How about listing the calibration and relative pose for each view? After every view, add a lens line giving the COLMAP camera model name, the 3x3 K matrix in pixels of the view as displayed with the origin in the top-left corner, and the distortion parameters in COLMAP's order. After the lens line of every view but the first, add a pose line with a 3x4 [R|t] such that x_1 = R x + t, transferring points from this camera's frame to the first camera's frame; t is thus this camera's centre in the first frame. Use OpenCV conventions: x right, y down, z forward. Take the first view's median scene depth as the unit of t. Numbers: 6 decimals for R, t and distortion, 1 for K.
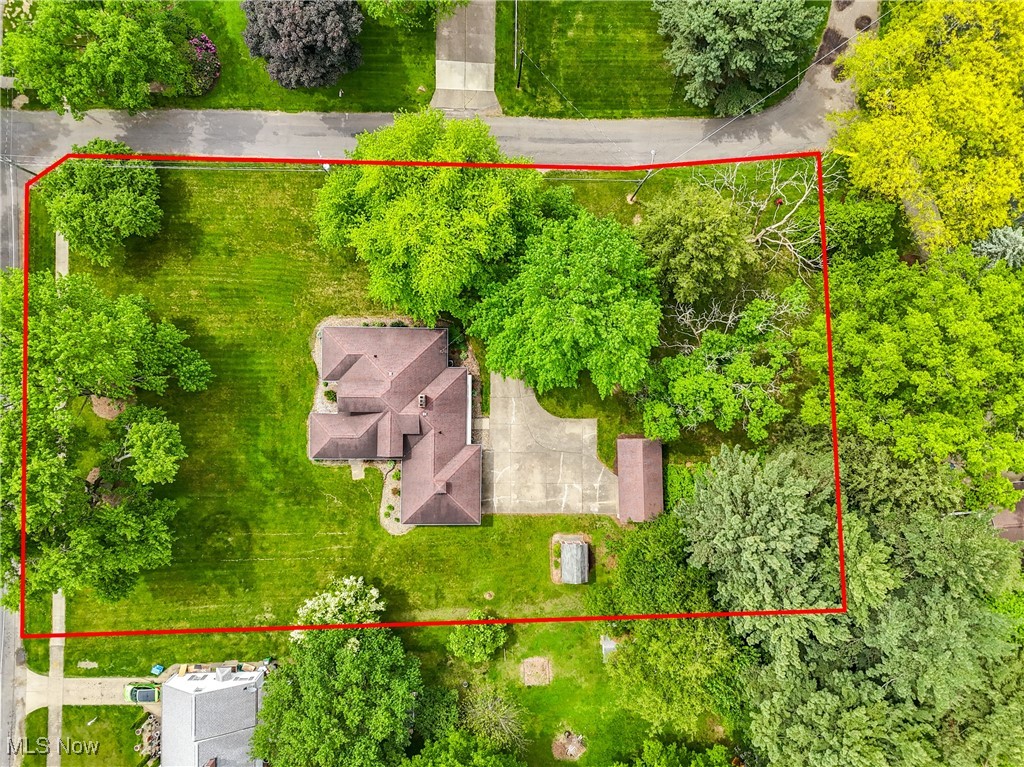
lens RADIAL K [[748.5, 0, 512.0], [0, 748.5, 383.5], [0, 0, 1]] dist [0.085477, -0.072898]
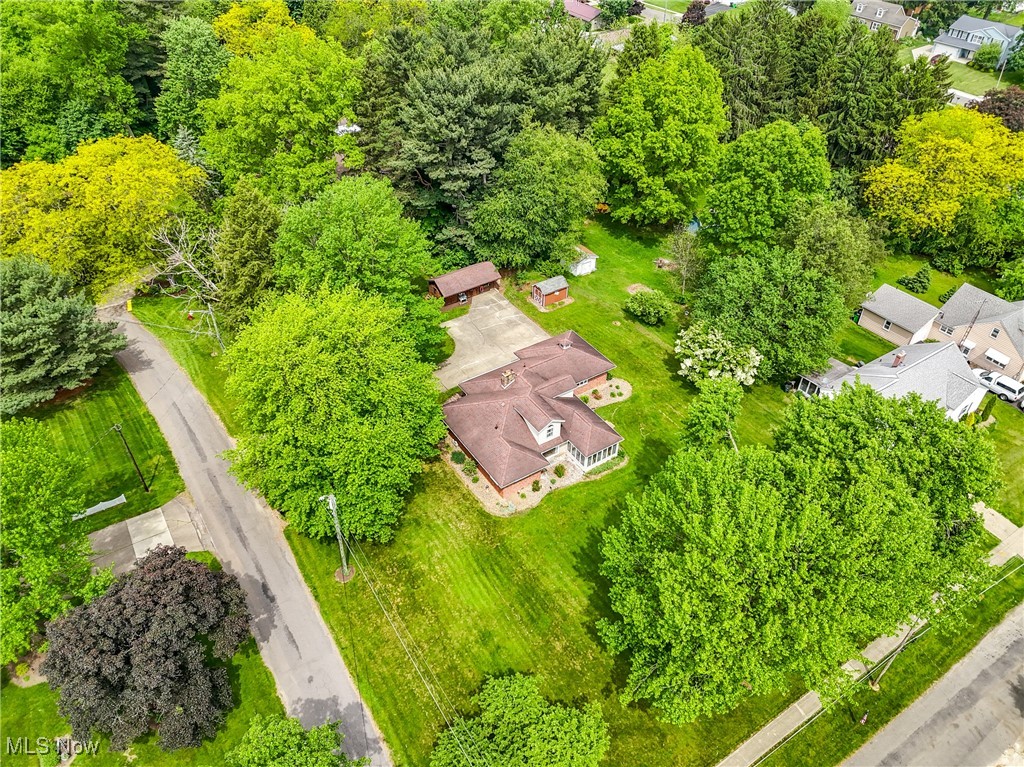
lens RADIAL K [[748.5, 0, 512.0], [0, 748.5, 383.5], [0, 0, 1]] dist [0.085477, -0.072898]
pose [[-0.556741, -0.568046, 0.606105, -0.696566], [0.829263, -0.337372, 0.445536, -0.400343], [-0.048602, 0.750669, 0.658888, 0.319871]]
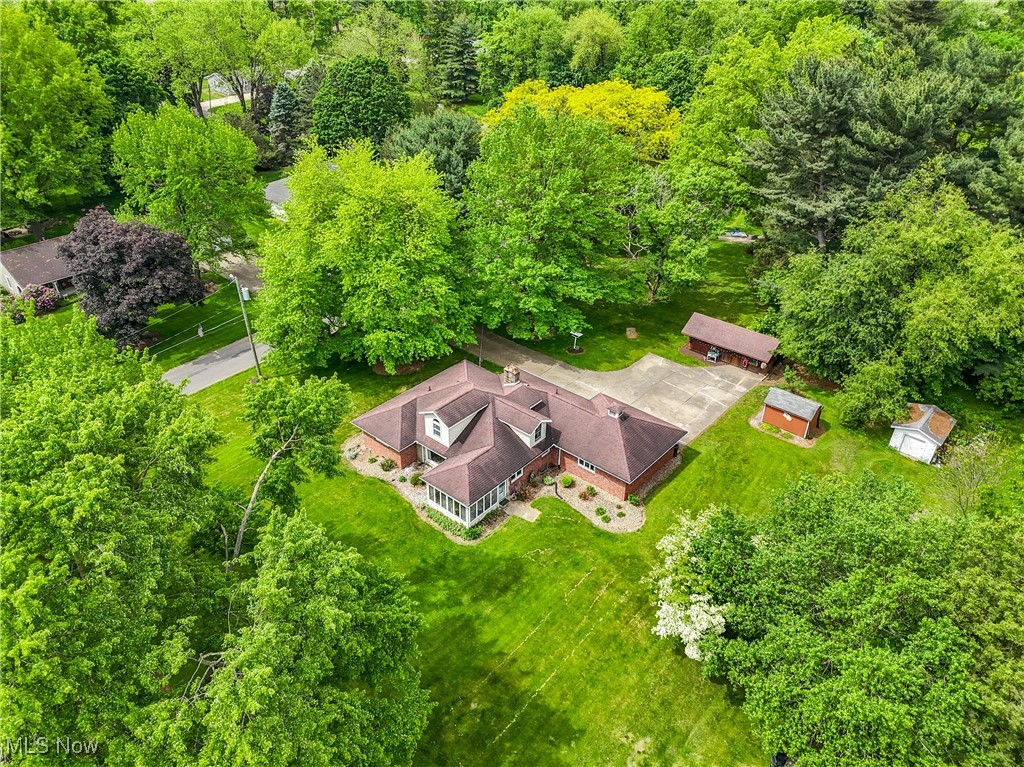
lens RADIAL K [[748.5, 0, 512.0], [0, 748.5, 383.5], [0, 0, 1]] dist [0.085477, -0.072898]
pose [[0.645828, -0.441714, 0.622731, -0.579630], [0.763400, 0.361634, -0.535202, 0.422467], [0.011206, 0.821042, 0.570758, 0.521849]]
